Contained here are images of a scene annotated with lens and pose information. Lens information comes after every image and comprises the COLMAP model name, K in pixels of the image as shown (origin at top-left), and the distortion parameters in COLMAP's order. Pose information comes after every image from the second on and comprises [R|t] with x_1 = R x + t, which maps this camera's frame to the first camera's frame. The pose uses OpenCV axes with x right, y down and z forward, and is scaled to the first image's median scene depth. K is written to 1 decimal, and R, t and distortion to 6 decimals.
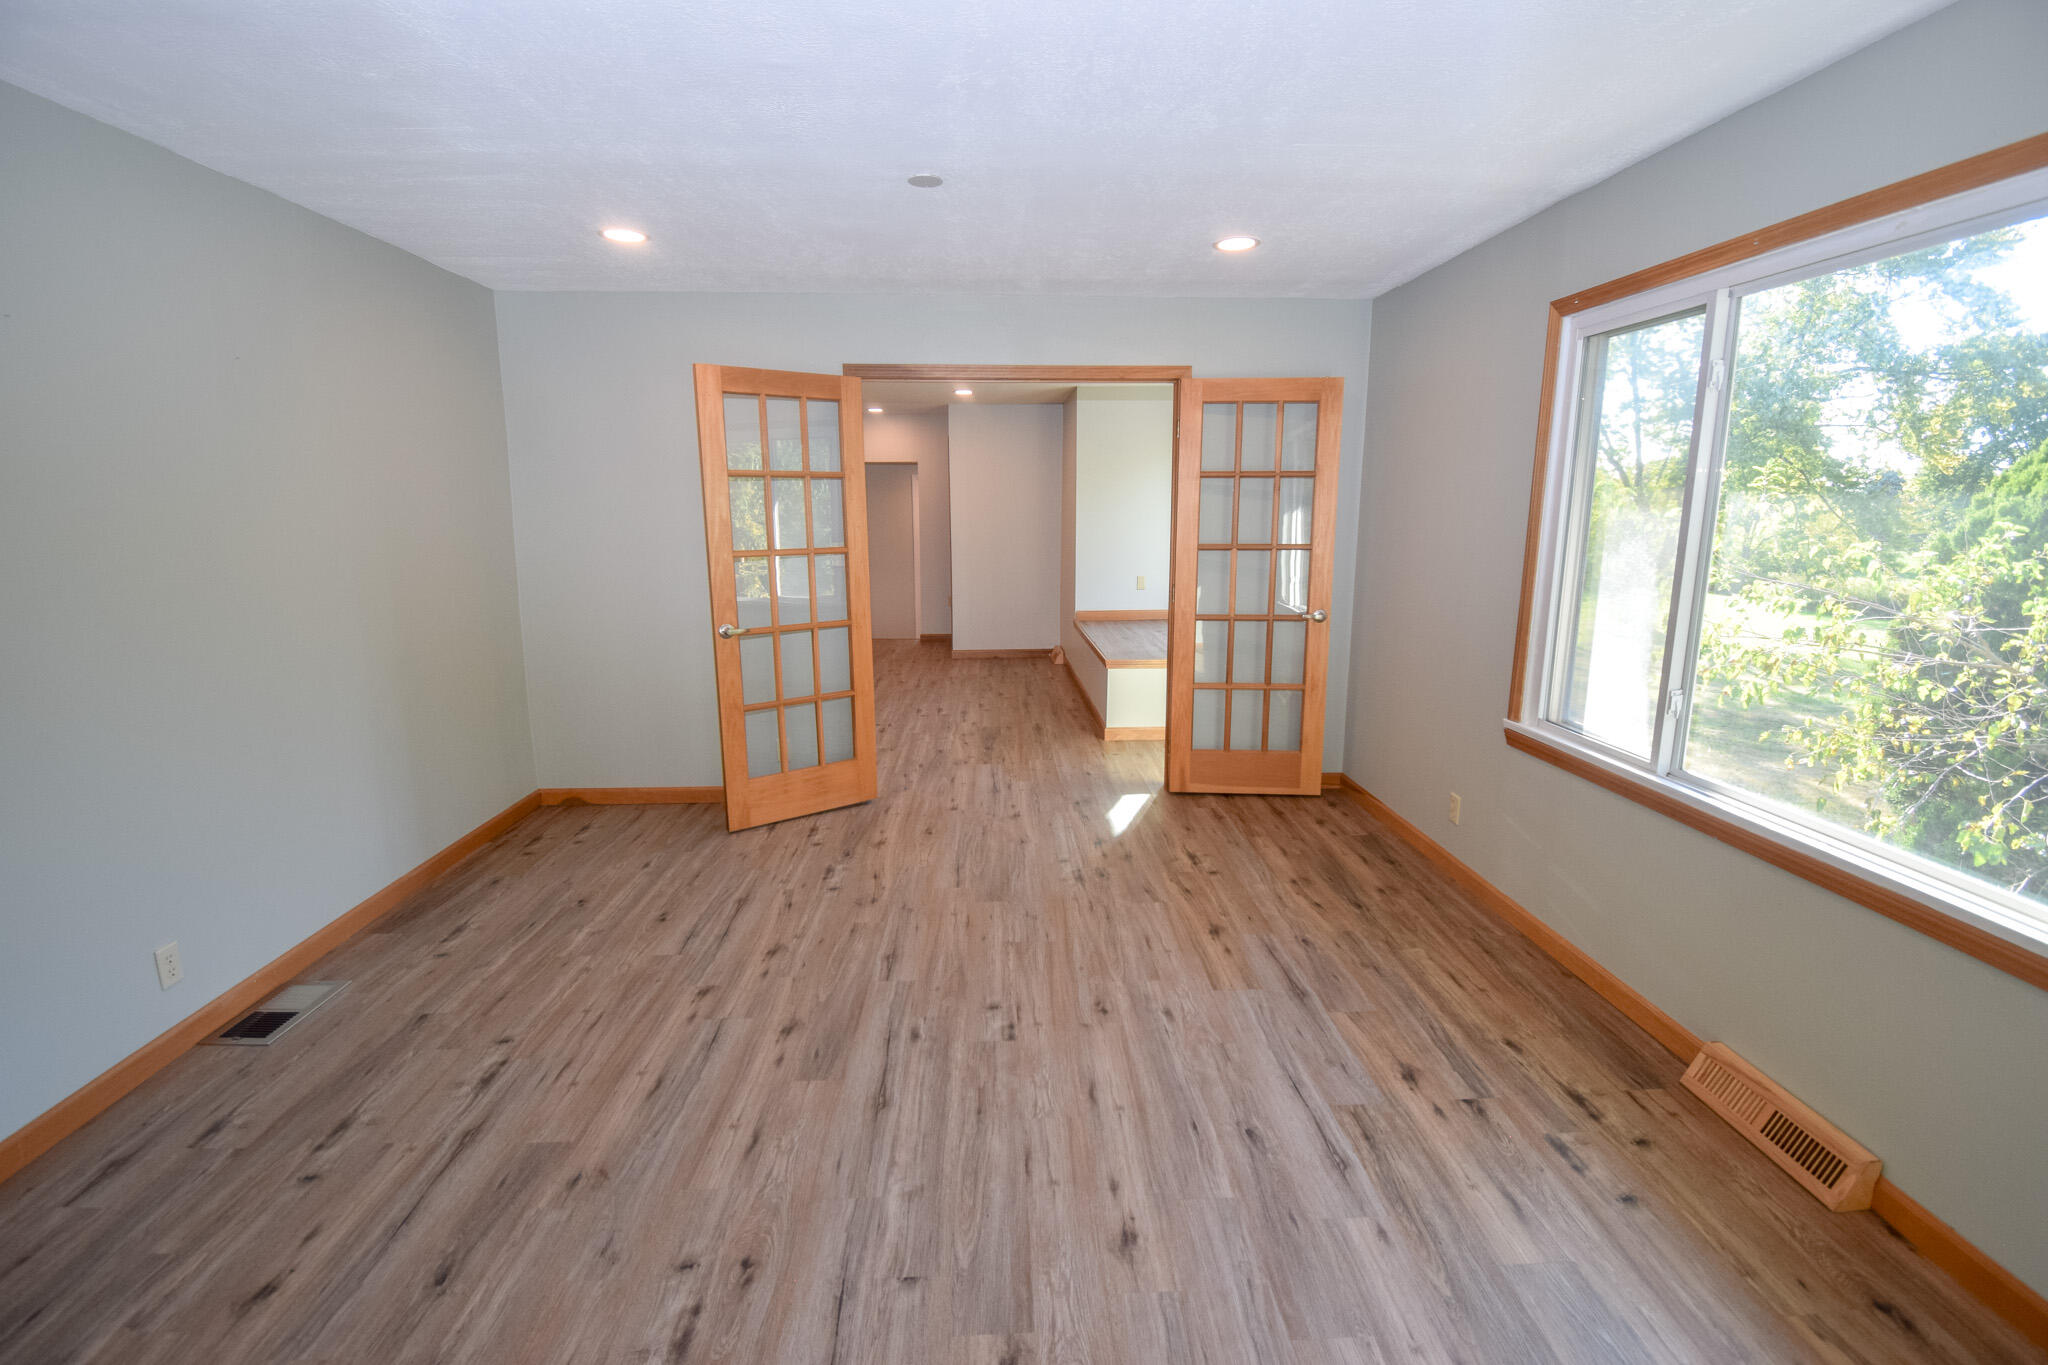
lens RADIAL K [[906.8, 0, 1028.0], [0, 906.8, 677.9], [0, 0, 1]] dist [0.016597, -0.028611]
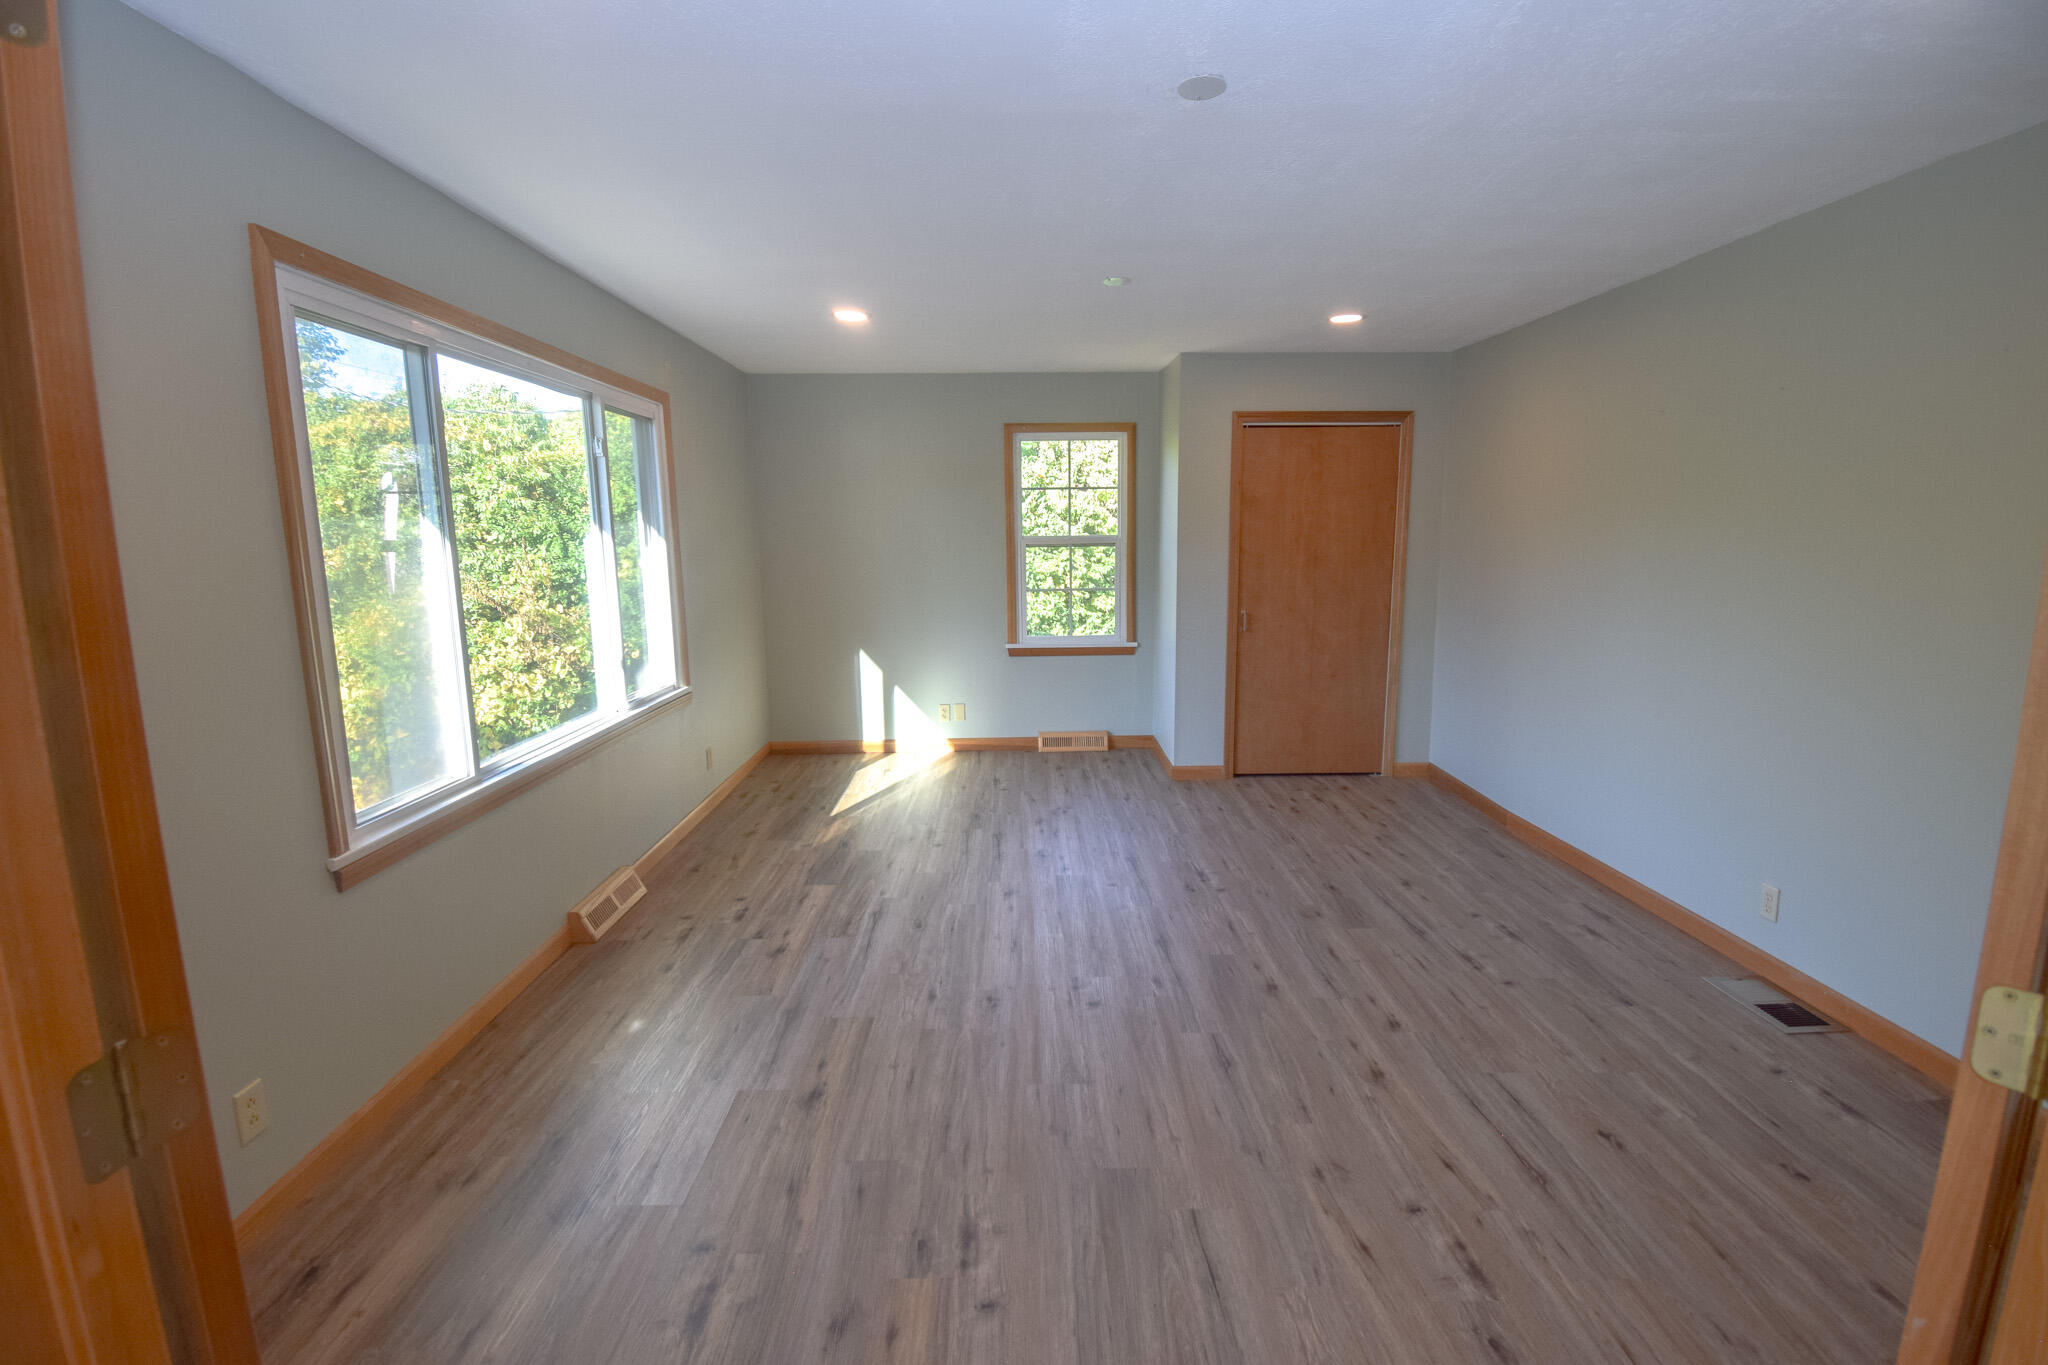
lens RADIAL K [[906.8, 0, 1028.0], [0, 906.8, 677.9], [0, 0, 1]] dist [0.016597, -0.028611]
pose [[-0.999687, 0.002568, 0.024881, 0.011663], [0.010794, 0.941613, 0.336523, -0.353403], [-0.022564, 0.336687, -0.941346, 1.889068]]
